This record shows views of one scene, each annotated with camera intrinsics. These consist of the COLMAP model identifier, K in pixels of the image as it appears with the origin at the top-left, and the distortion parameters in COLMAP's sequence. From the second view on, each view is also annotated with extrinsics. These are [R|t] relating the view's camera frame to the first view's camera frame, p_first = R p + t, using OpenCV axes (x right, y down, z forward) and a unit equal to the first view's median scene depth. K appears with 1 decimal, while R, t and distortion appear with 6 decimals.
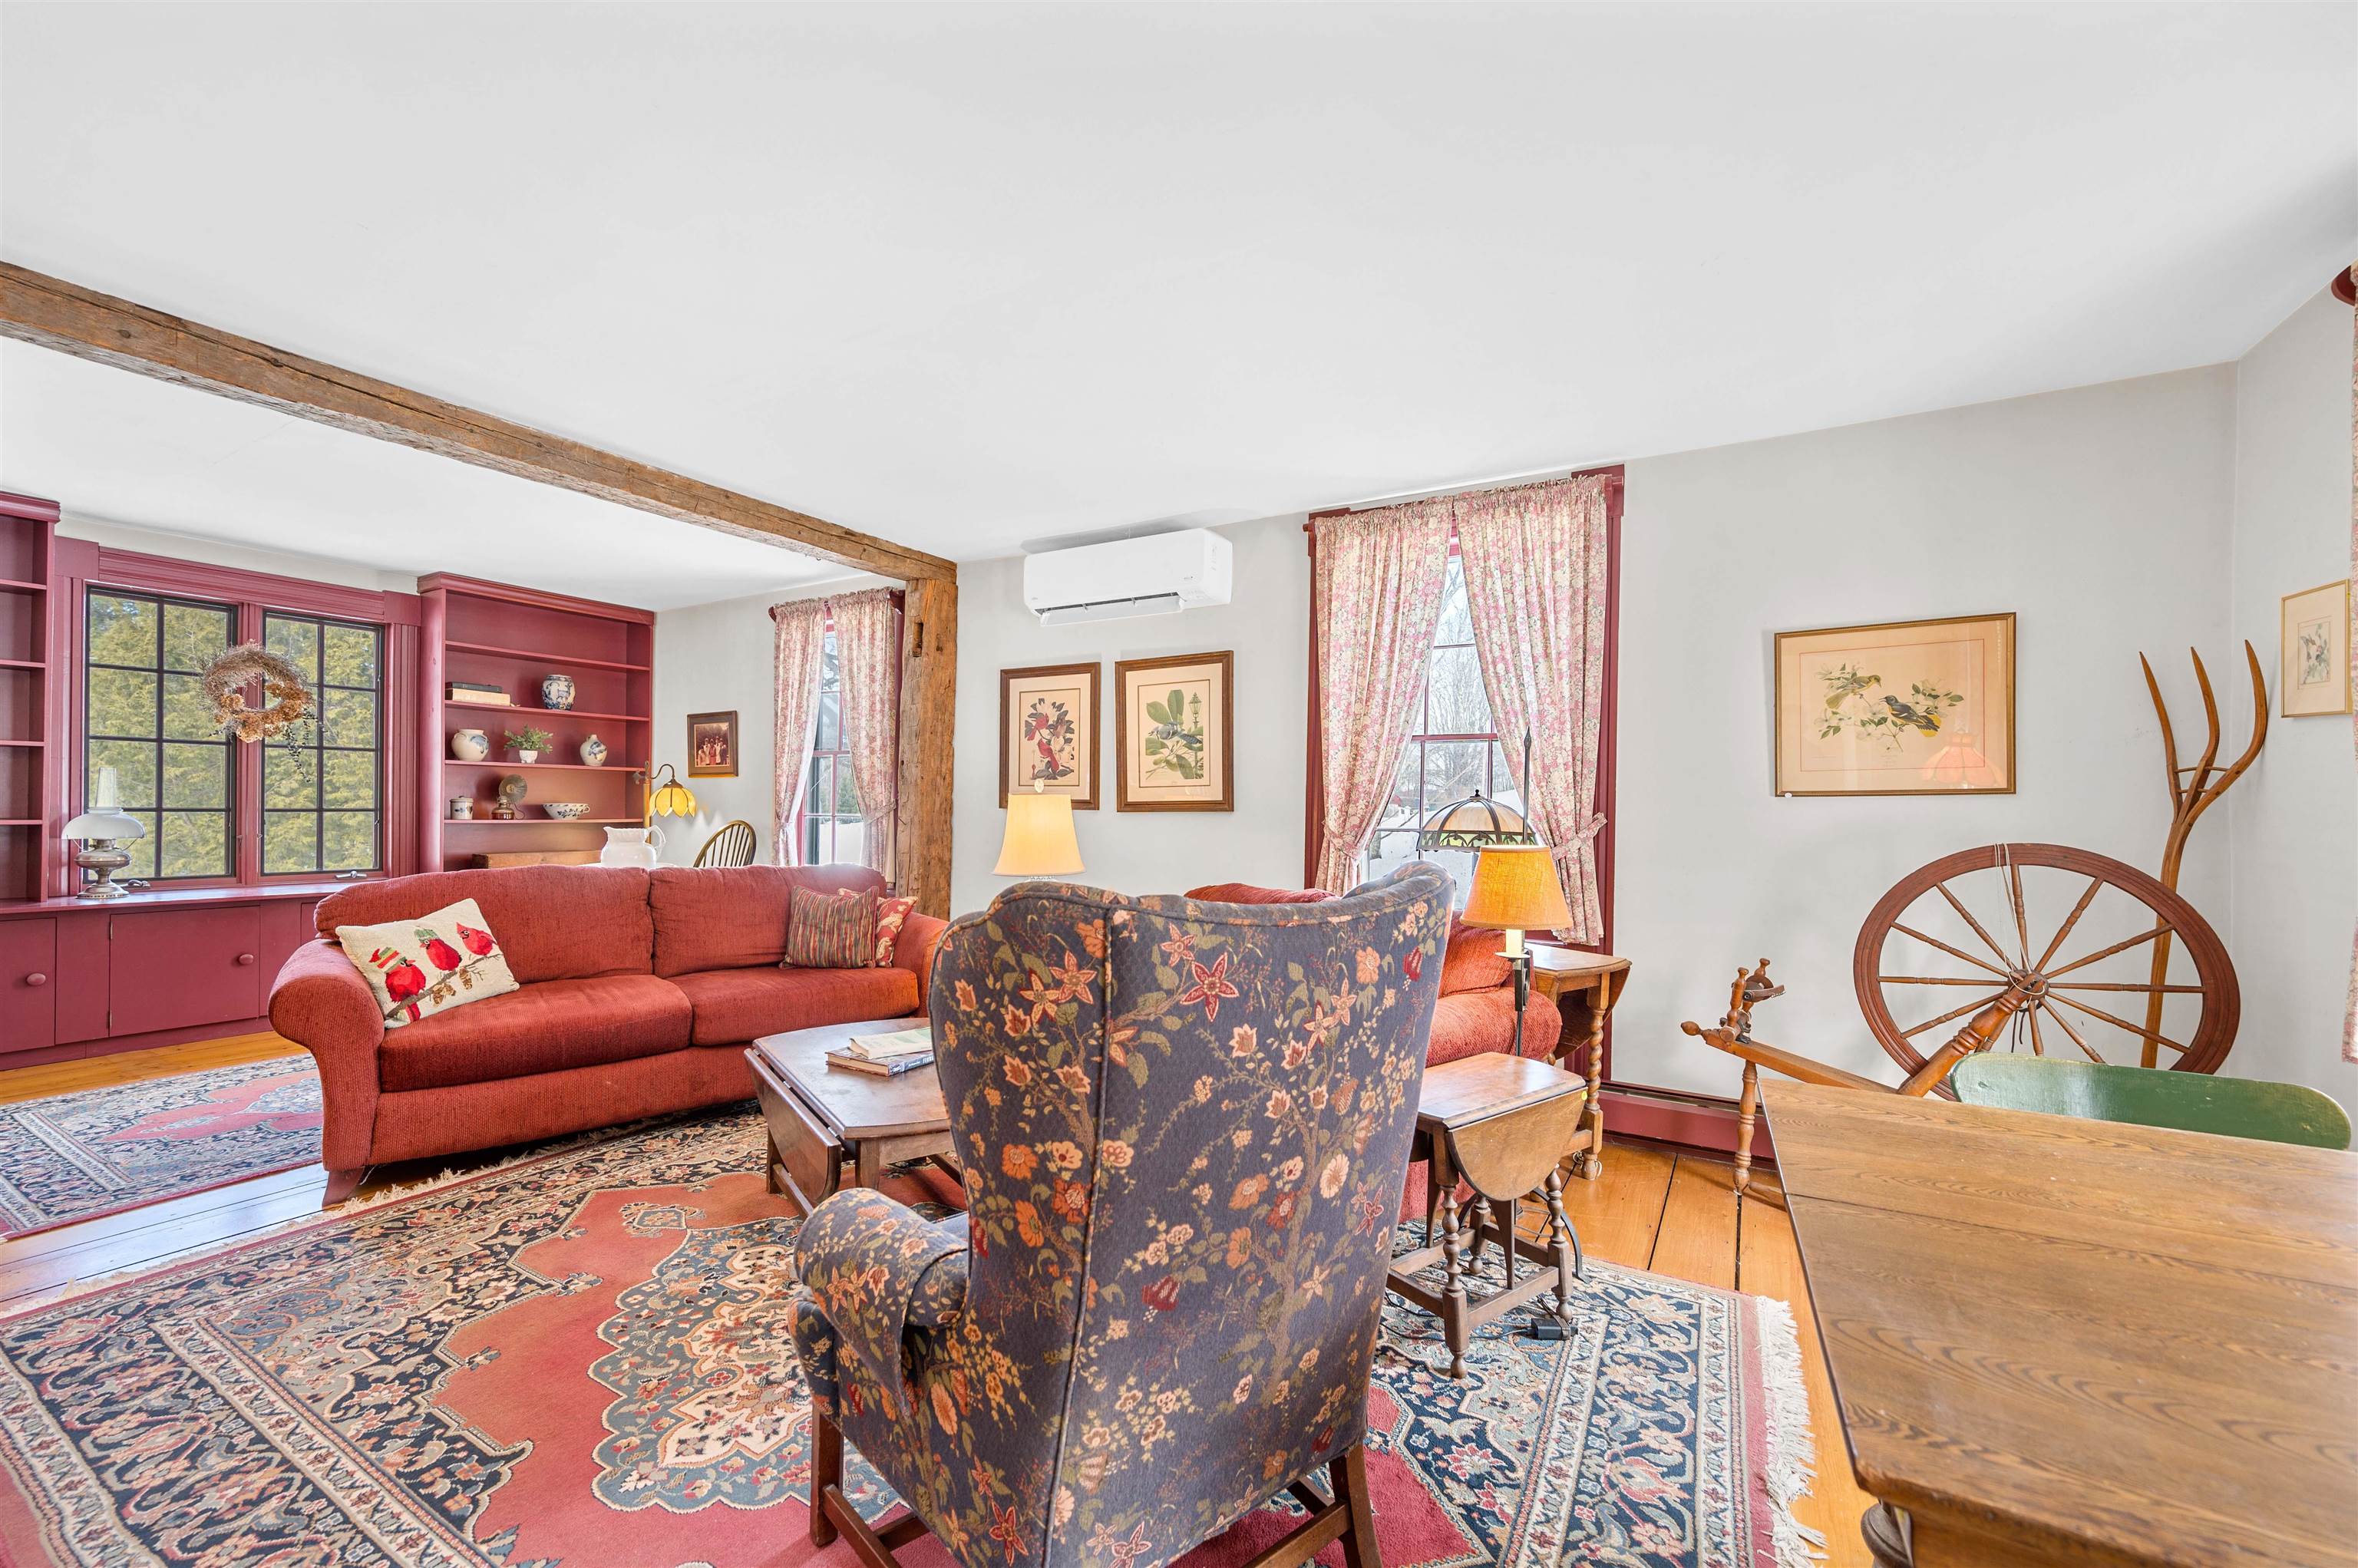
lens RADIAL K [[931.1, 0, 1177.8], [0, 931.1, 807.3], [0, 0, 1]] dist [-0.002338, 0.000400]
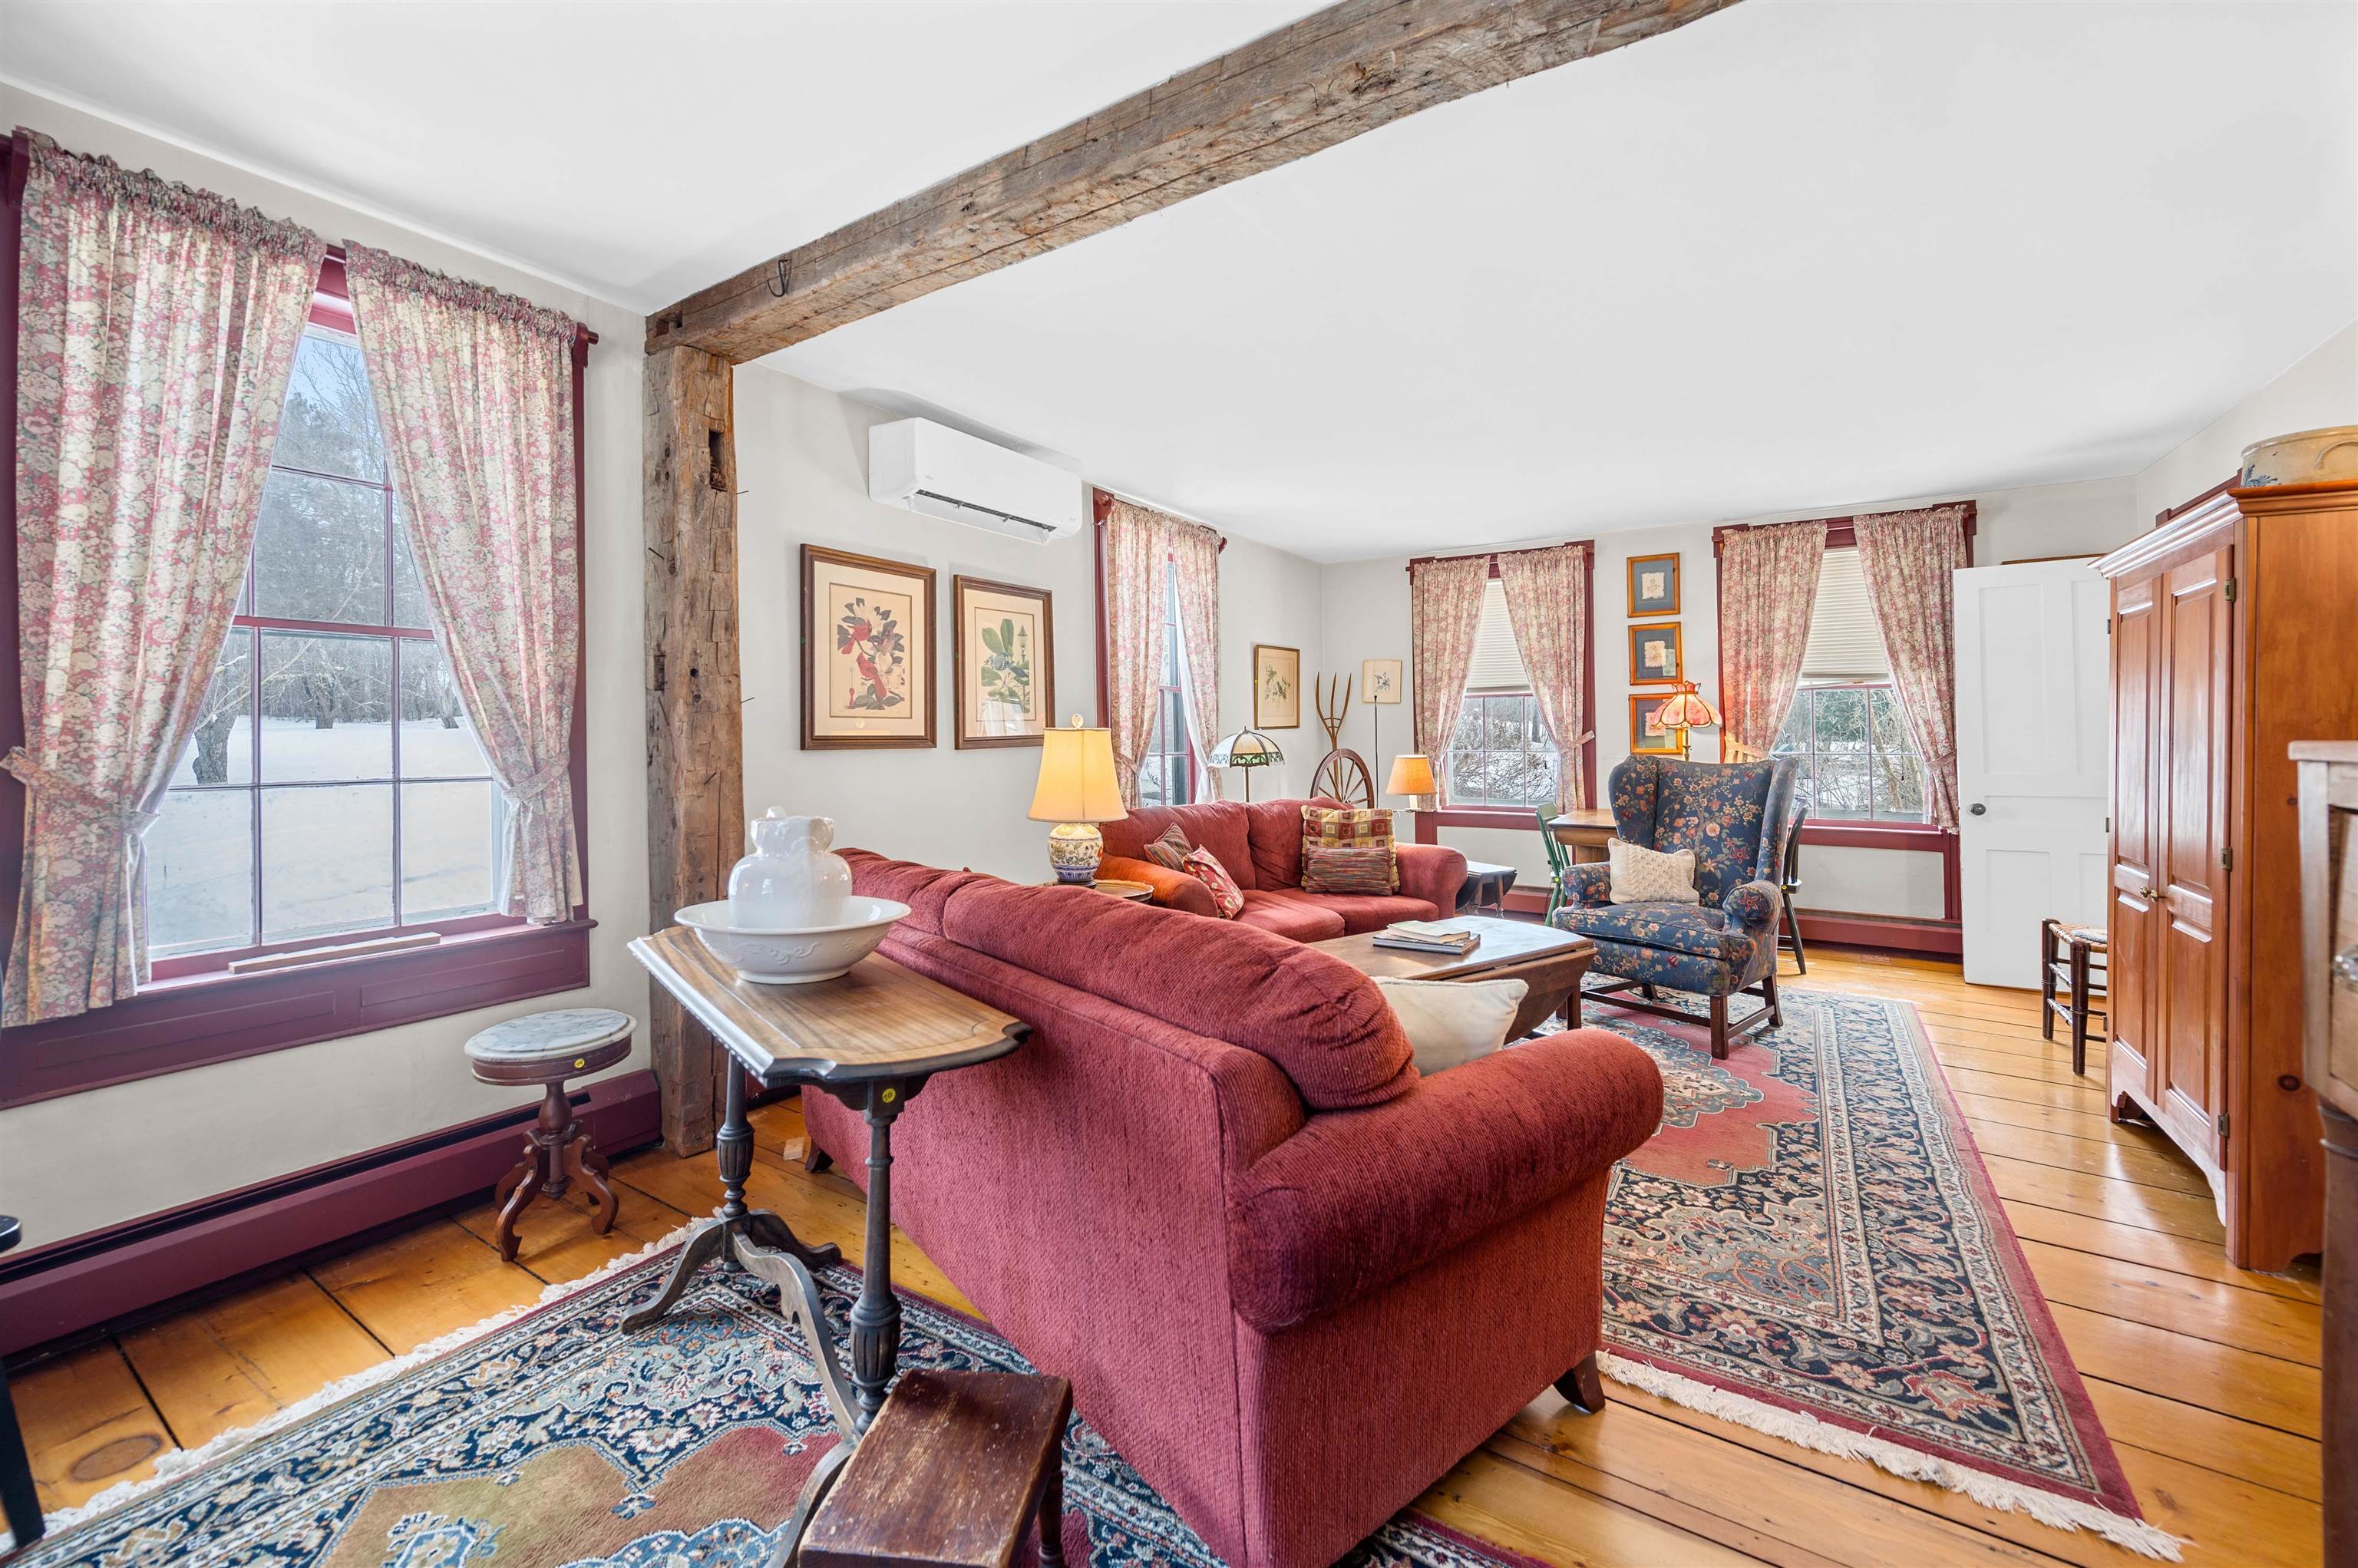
lens RADIAL K [[931.1, 0, 1208.3], [0, 931.1, 721.8], [0, 0, 1]] dist [-0.002338, 0.000400]
pose [[0.036137, -0.001524, 0.999346, -1.660640], [0.002209, 0.999997, 0.001445, -0.037505], [-0.999344, 0.002156, 0.036140, 1.325849]]
